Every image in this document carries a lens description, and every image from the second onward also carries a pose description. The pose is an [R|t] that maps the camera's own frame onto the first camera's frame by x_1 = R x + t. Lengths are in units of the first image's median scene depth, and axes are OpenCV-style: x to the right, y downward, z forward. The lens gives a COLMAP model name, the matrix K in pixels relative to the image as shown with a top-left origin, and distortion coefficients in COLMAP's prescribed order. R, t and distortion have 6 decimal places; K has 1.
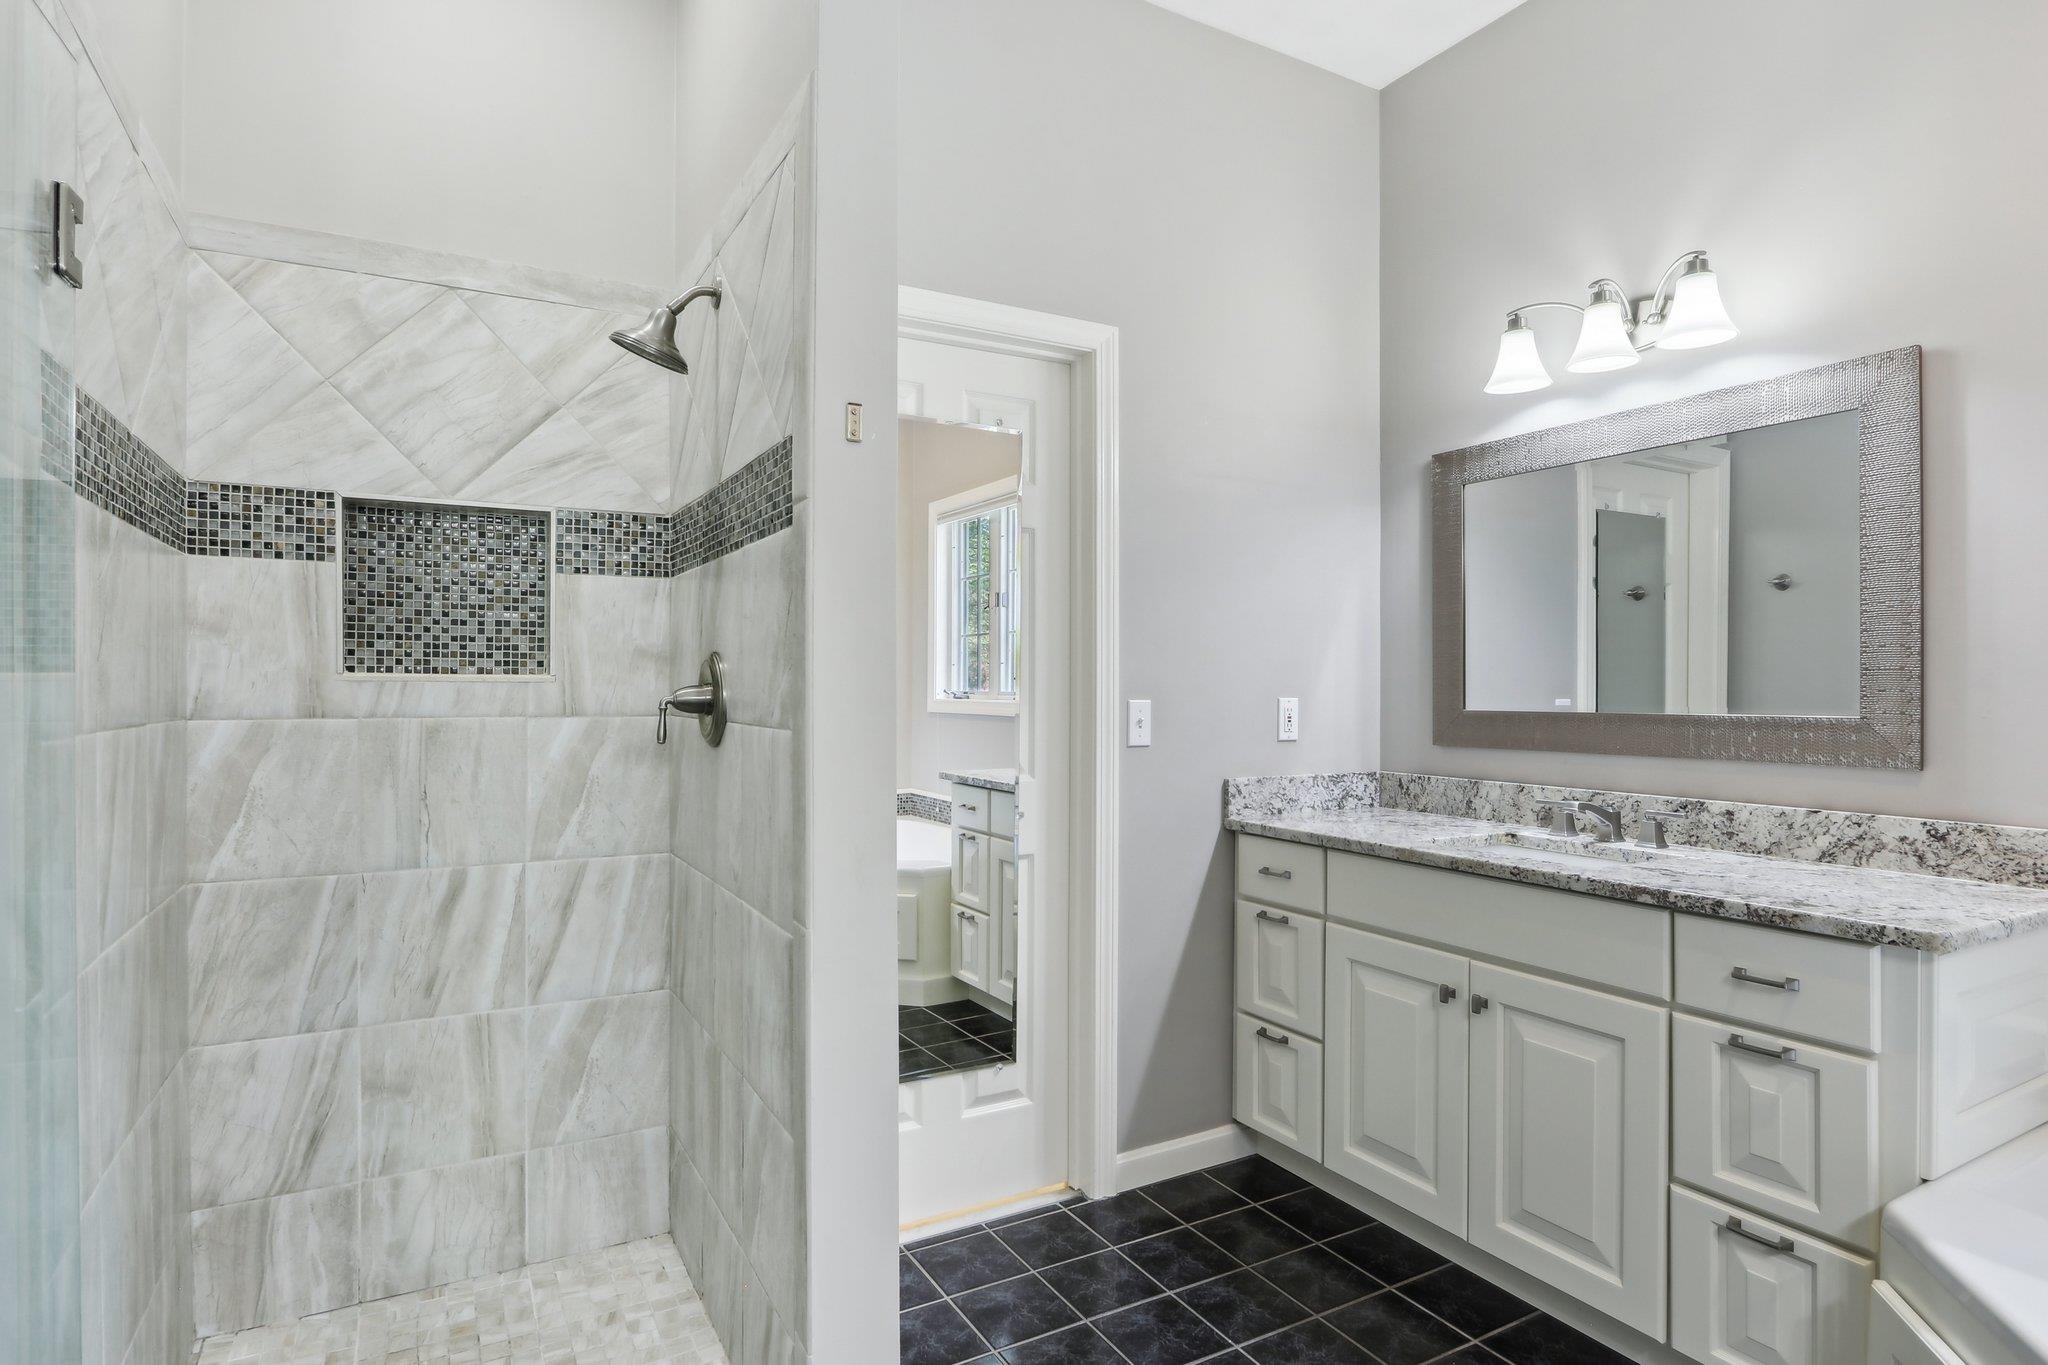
lens RADIAL K [[1100.1, 0, 987.3], [0, 1100.1, 687.8], [0, 0, 1]] dist [-0.008259, -0.001899]
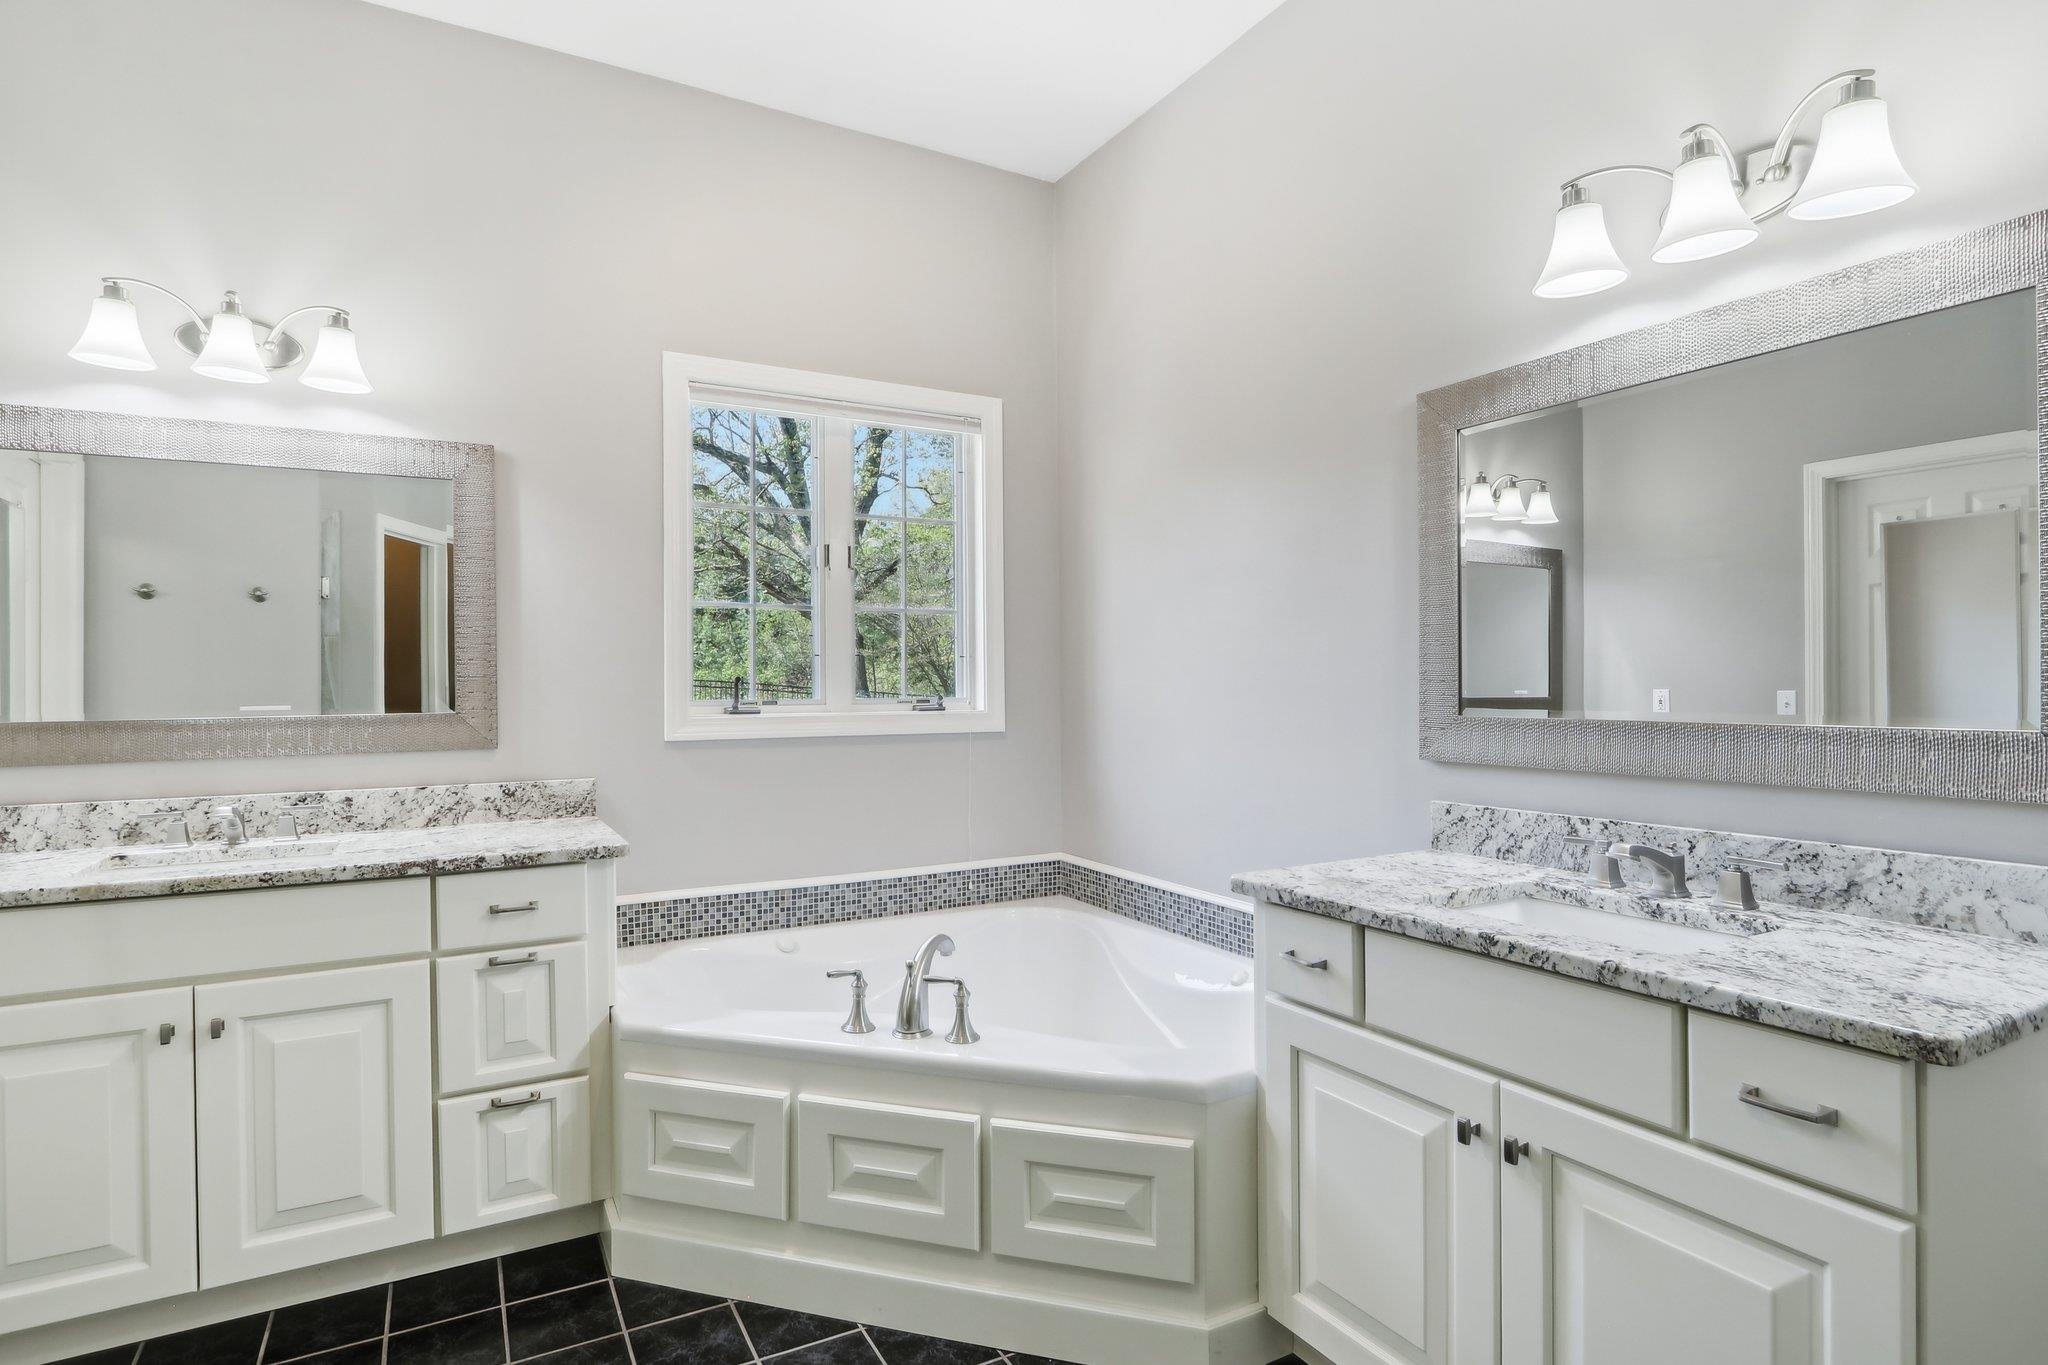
lens RADIAL K [[1023.6, 0, 1049.4], [0, 1023.6, 684.1], [0, 0, 1]] dist [-0.028673, 0.006643]
pose [[-0.039906, -0.000177, 0.999203, -0.441633], [0.009298, 0.999957, 0.000549, -0.001767], [-0.999160, 0.009312, -0.039903, 0.311886]]
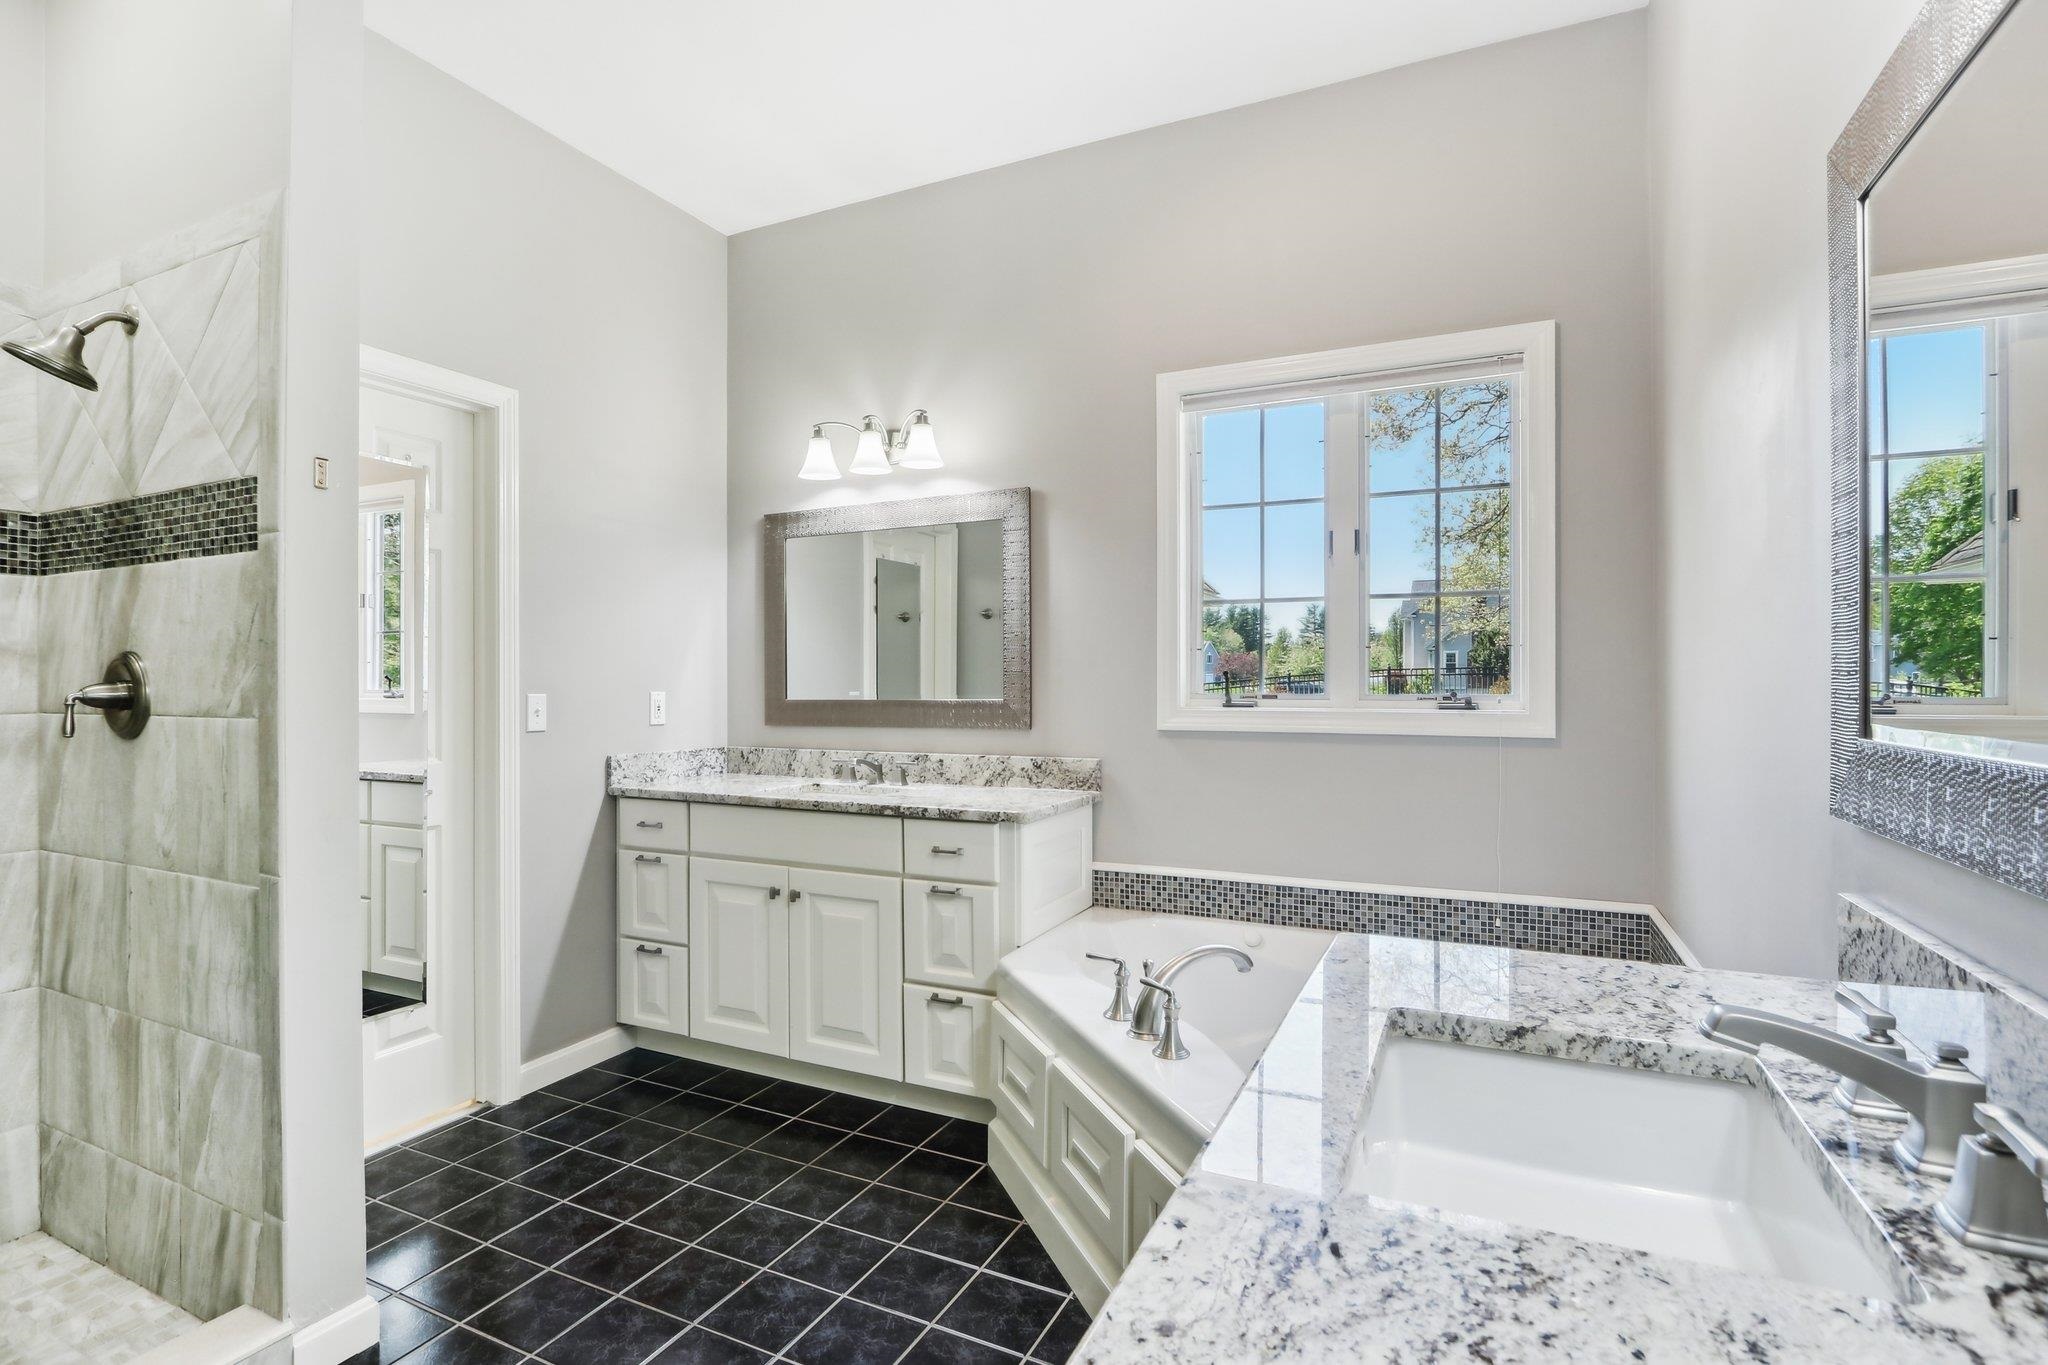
lens RADIAL K [[1023.6, 0, 1036.0], [0, 1023.6, 684.8], [0, 0, 1]] dist [-0.028673, 0.006643]
pose [[0.802802, -0.003512, 0.596236, -0.111913], [0.004095, 0.999992, 0.000376, 0.003053], [-0.596232, 0.002140, 0.802809, -0.304280]]
